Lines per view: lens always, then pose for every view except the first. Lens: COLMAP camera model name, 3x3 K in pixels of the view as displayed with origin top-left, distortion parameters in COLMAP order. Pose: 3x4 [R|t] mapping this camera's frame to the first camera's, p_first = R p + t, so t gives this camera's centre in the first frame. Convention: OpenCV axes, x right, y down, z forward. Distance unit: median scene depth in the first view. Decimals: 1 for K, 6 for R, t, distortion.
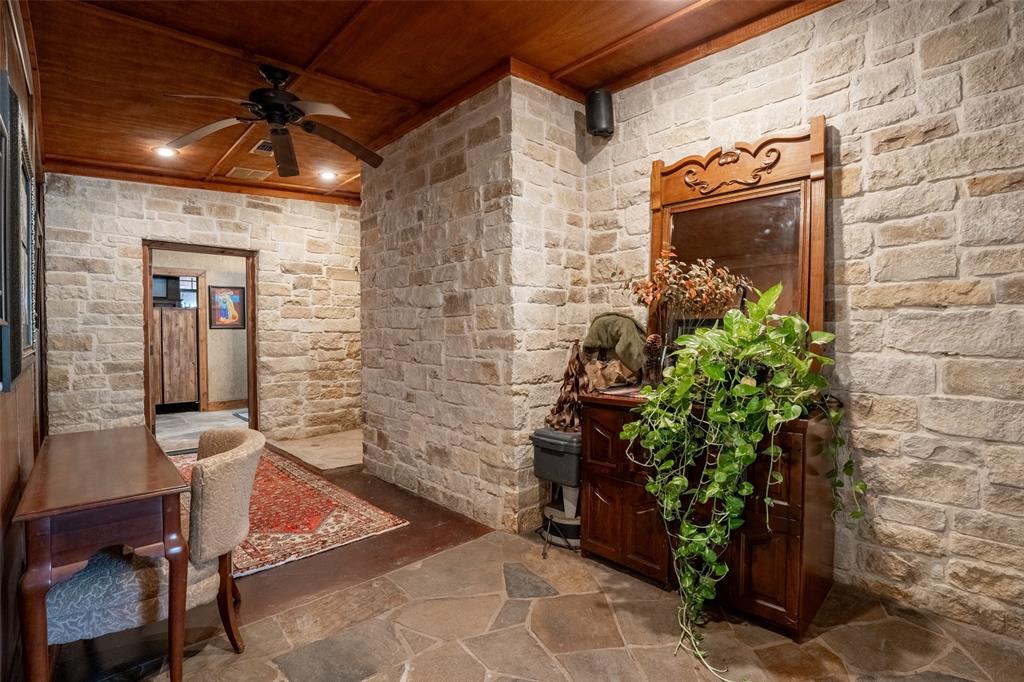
lens RADIAL K [[492.0, 0, 510.1], [0, 492.0, 338.4], [0, 0, 1]] dist [-0.047399, 0.009384]
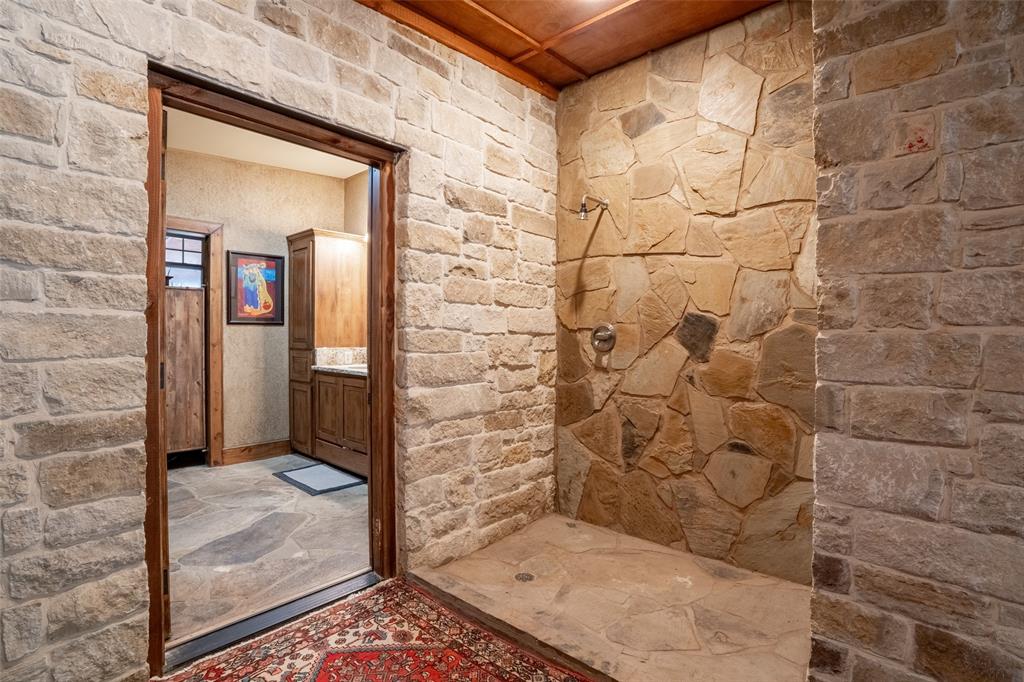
lens RADIAL K [[492.0, 0, 518.4], [0, 492.0, 338.9], [0, 0, 1]] dist [-0.047399, 0.009384]
pose [[0.996195, 0.013504, 0.086095, -0.432829], [-0.013151, 0.999903, -0.004671, -0.005499], [-0.086149, 0.003521, 0.996276, 0.520303]]
